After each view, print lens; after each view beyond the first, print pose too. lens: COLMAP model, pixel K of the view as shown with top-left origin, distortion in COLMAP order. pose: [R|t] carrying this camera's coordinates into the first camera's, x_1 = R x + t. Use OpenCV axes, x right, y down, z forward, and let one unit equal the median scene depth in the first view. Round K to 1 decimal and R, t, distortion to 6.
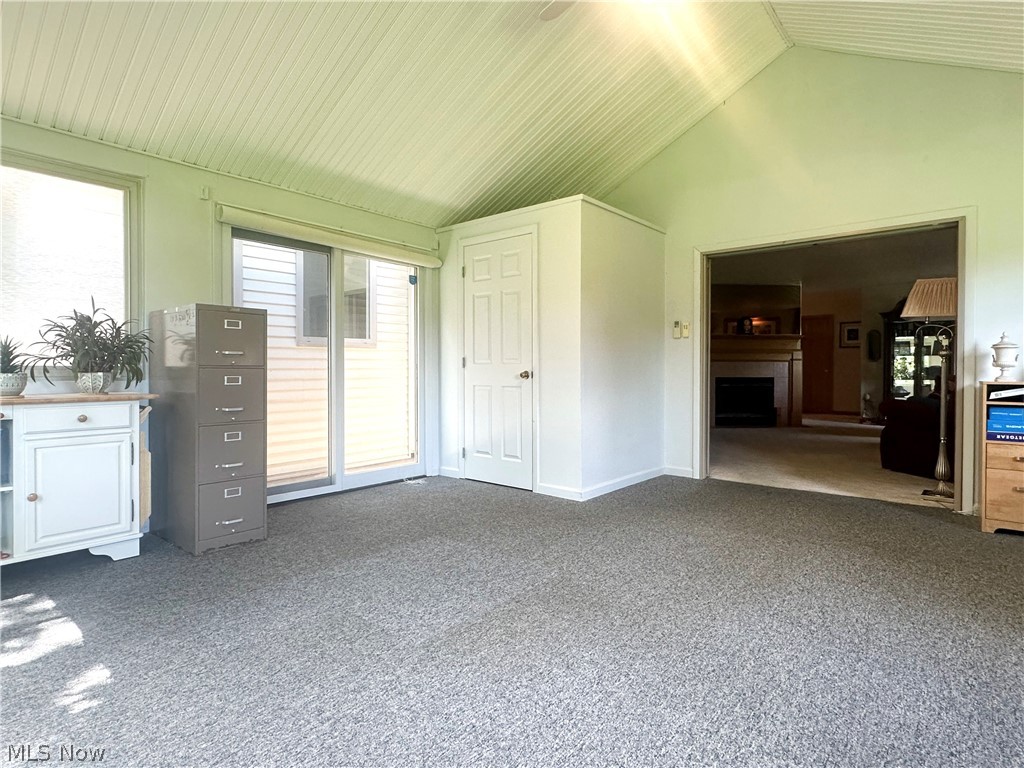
lens RADIAL K [[560.3, 0, 512.0], [0, 560.3, 384.0], [0, 0, 1]] dist [-0.003802, -0.000454]
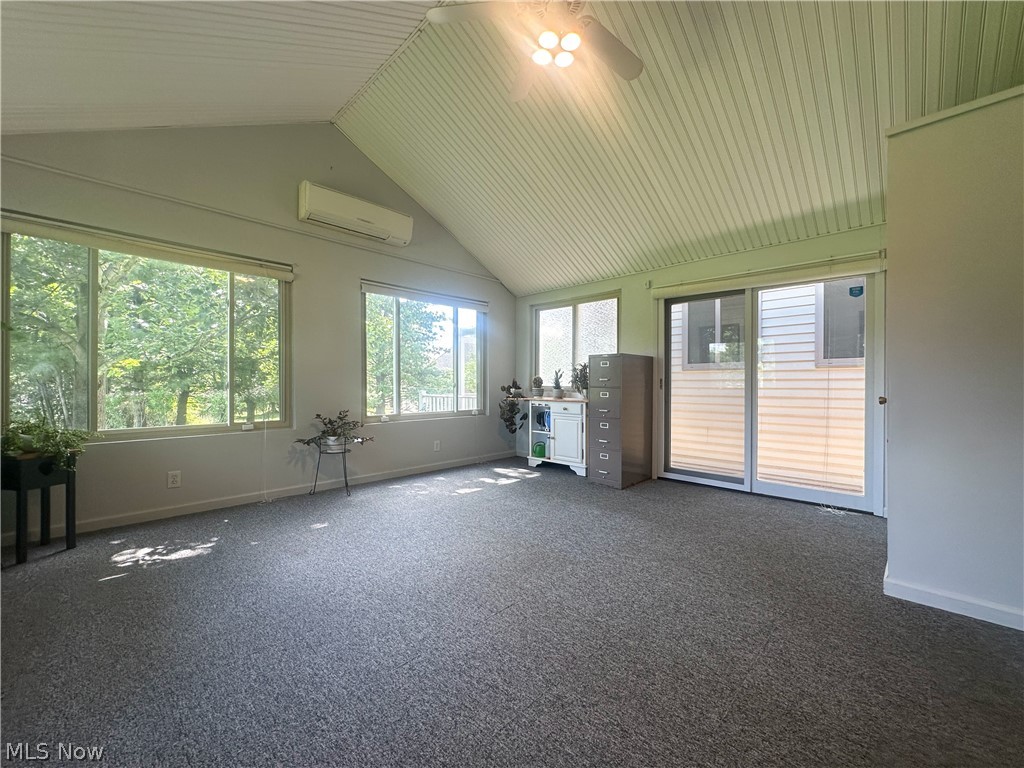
lens RADIAL K [[422.6, 0, 504.9], [0, 422.6, 382.5], [0, 0, 1]] dist [-0.001437, -0.000279]
pose [[-0.098954, -0.002852, -0.995088, 0.849121], [-0.031976, 0.999489, 0.000315, -0.032199], [0.994578, 0.031850, -0.098995, 0.766383]]
